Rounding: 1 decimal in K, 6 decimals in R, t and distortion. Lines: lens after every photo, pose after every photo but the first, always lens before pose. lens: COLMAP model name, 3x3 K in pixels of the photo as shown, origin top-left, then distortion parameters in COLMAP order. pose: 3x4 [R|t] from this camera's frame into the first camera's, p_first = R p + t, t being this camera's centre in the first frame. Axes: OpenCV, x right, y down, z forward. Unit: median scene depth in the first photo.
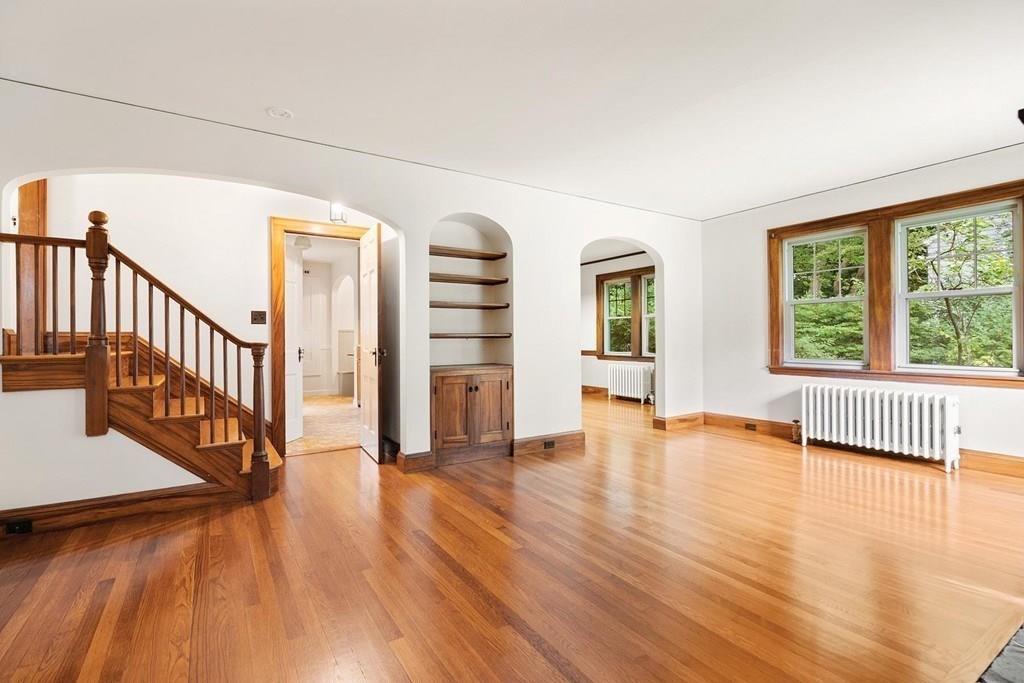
lens RADIAL K [[476.1, 0, 507.3], [0, 476.1, 339.1], [0, 0, 1]] dist [-0.002208, 0.003456]
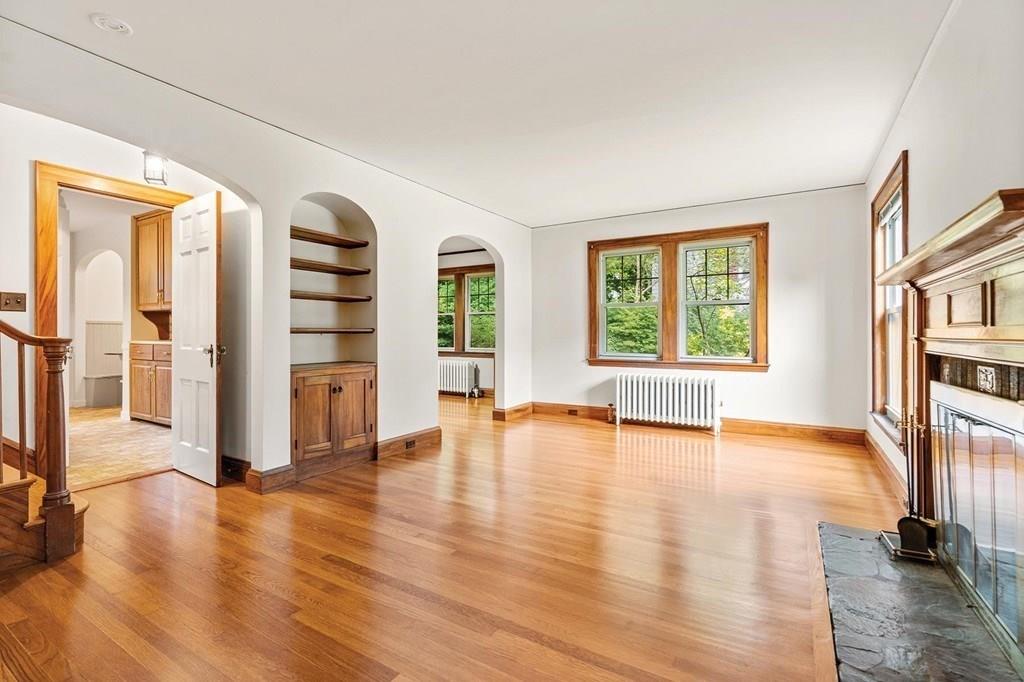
lens RADIAL K [[476.1, 0, 508.1], [0, 476.1, 335.4], [0, 0, 1]] dist [-0.002208, 0.003456]
pose [[0.898804, 0.004396, 0.438330, -0.162289], [-0.004975, 0.999988, 0.000172, -0.000149], [-0.438323, -0.002336, 0.898814, 0.046502]]
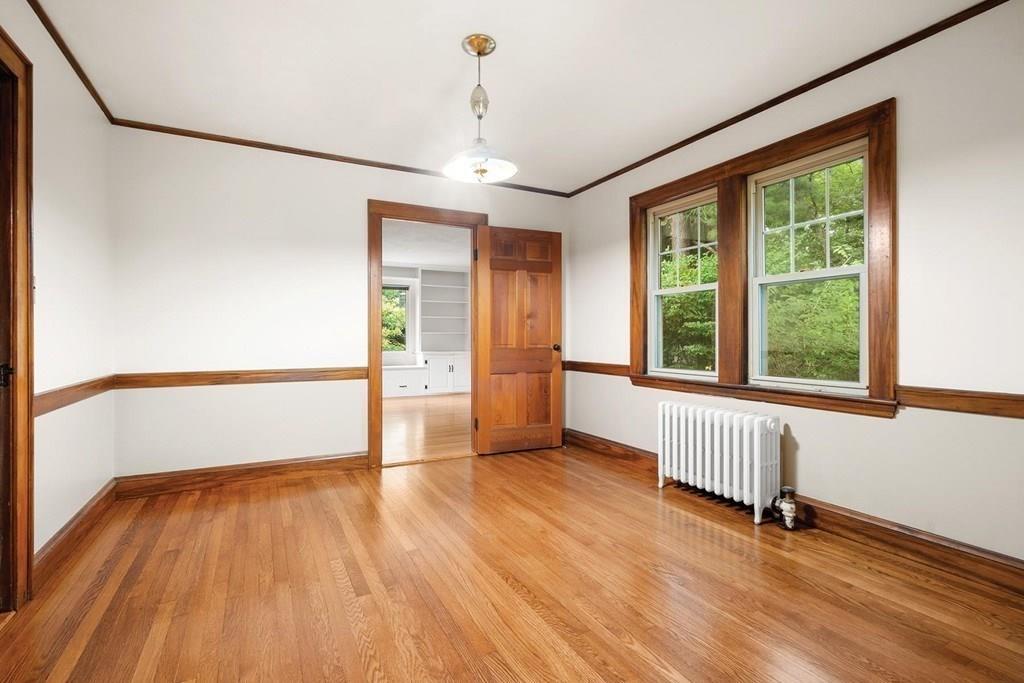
lens RADIAL K [[476.1, 0, 506.0], [0, 476.1, 338.1], [0, 0, 1]] dist [-0.002208, 0.003456]
pose [[0.996966, 0.005430, -0.077649, 0.213208], [-0.005362, 0.999985, 0.001085, -0.002707], [0.077654, -0.000665, 0.996980, 1.101324]]
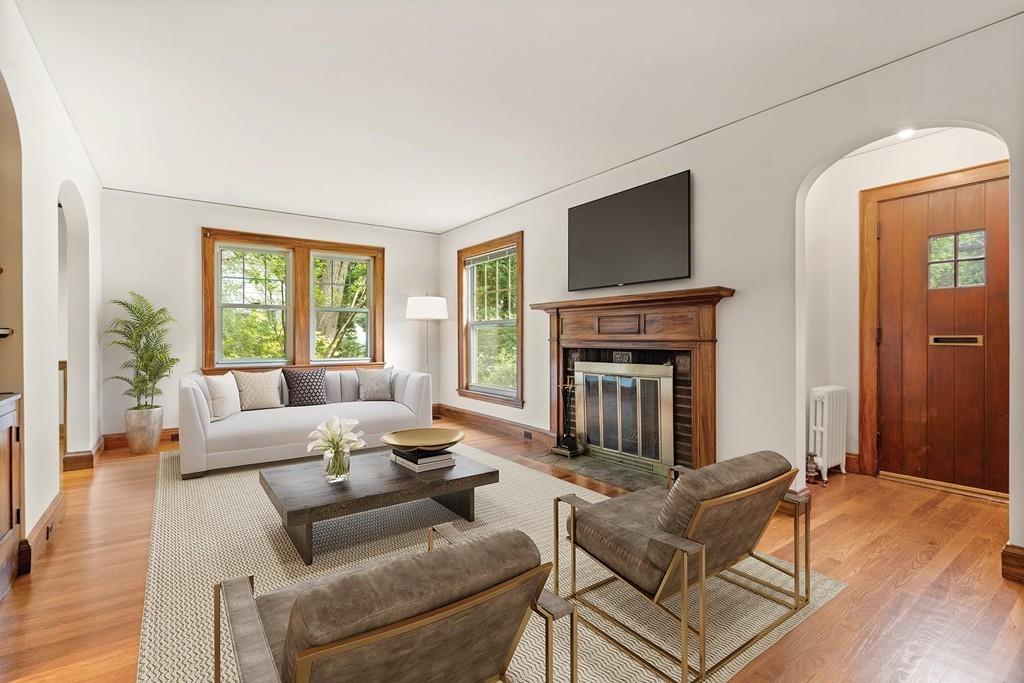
lens RADIAL K [[476.1, 0, 502.1], [0, 476.1, 338.0], [0, 0, 1]] dist [-0.002208, 0.003456]
pose [[-0.060252, 0.004793, 0.998172, -0.532989], [0.003146, 0.999984, -0.004612, 0.001581], [-0.998178, 0.002863, -0.060266, 0.537771]]
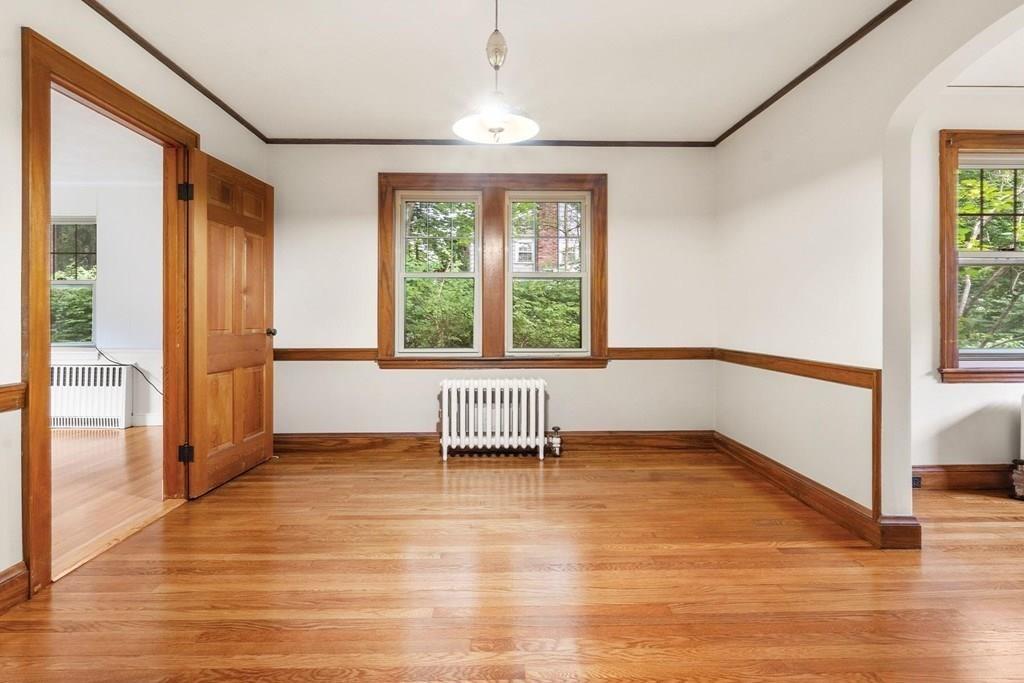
lens RADIAL K [[476.1, 0, 501.5], [0, 476.1, 319.0], [0, 0, 1]] dist [-0.002208, 0.003456]
pose [[0.510310, 0.001770, 0.859989, -0.256286], [-0.001025, 0.999998, -0.001450, -0.003466], [-0.859990, -0.000142, 0.510311, 1.388264]]
